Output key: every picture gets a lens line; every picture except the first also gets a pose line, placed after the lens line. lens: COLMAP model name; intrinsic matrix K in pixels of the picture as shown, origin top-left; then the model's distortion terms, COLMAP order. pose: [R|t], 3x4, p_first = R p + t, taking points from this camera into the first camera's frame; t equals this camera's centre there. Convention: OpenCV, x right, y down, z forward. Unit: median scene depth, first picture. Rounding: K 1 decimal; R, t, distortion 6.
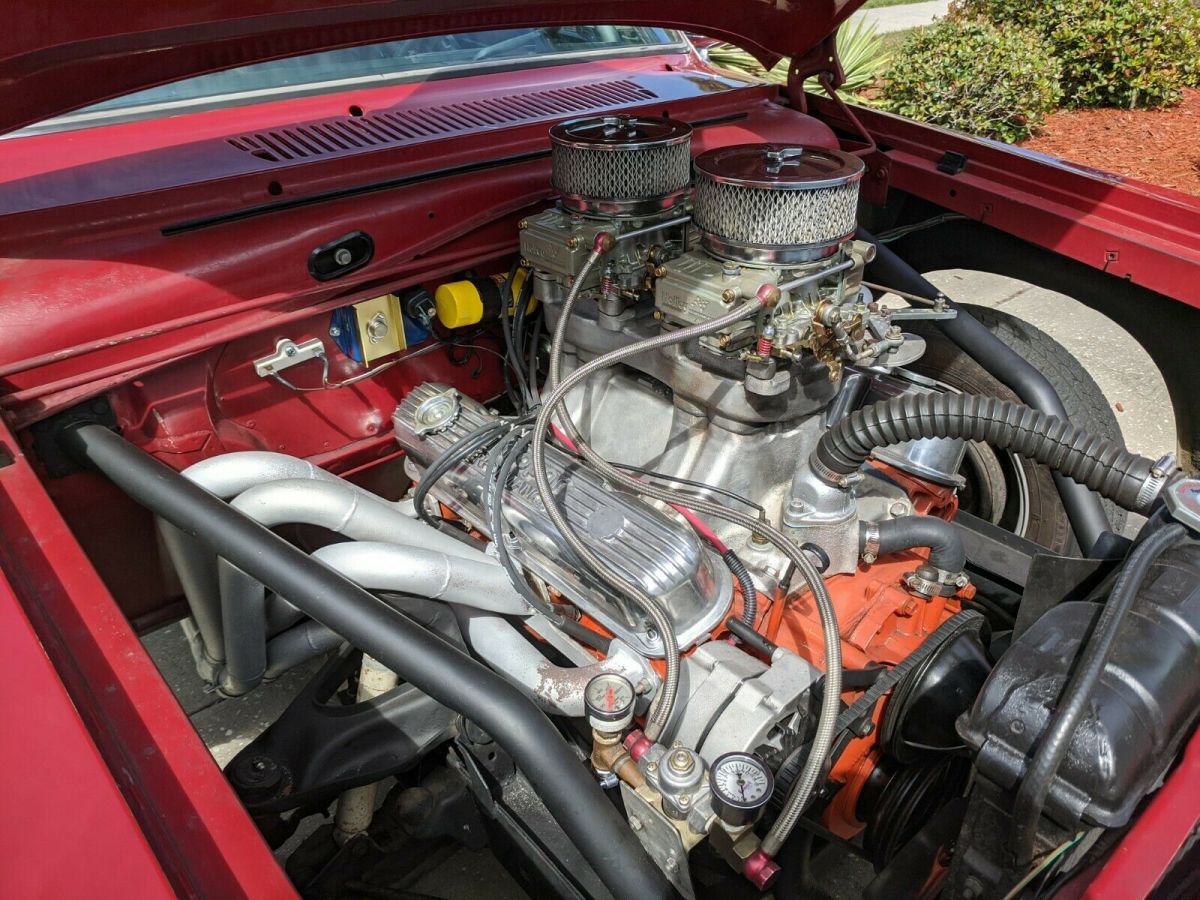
lens RADIAL K [[904.5, 0, 600.0], [0, 904.5, 450.0], [0, 0, 1]] dist [-0.013811, 0.034085]
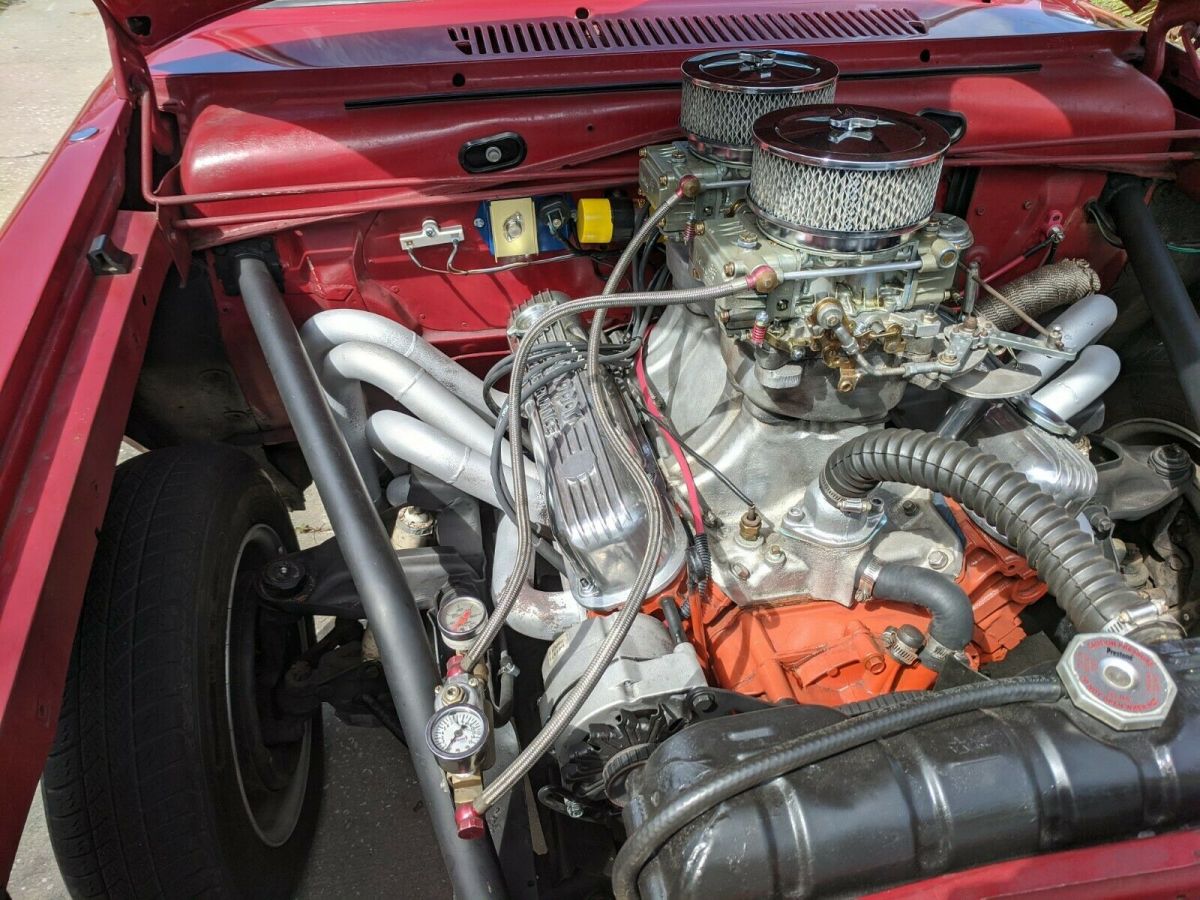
lens RADIAL K [[904.5, 0, 600.0], [0, 904.5, 450.0], [0, 0, 1]] dist [-0.013811, 0.034085]
pose [[0.868065, 0.301097, -0.394719, 0.364570], [-0.259822, 0.953039, 0.155592, -0.084787], [0.423031, -0.032507, 0.905532, 0.086233]]
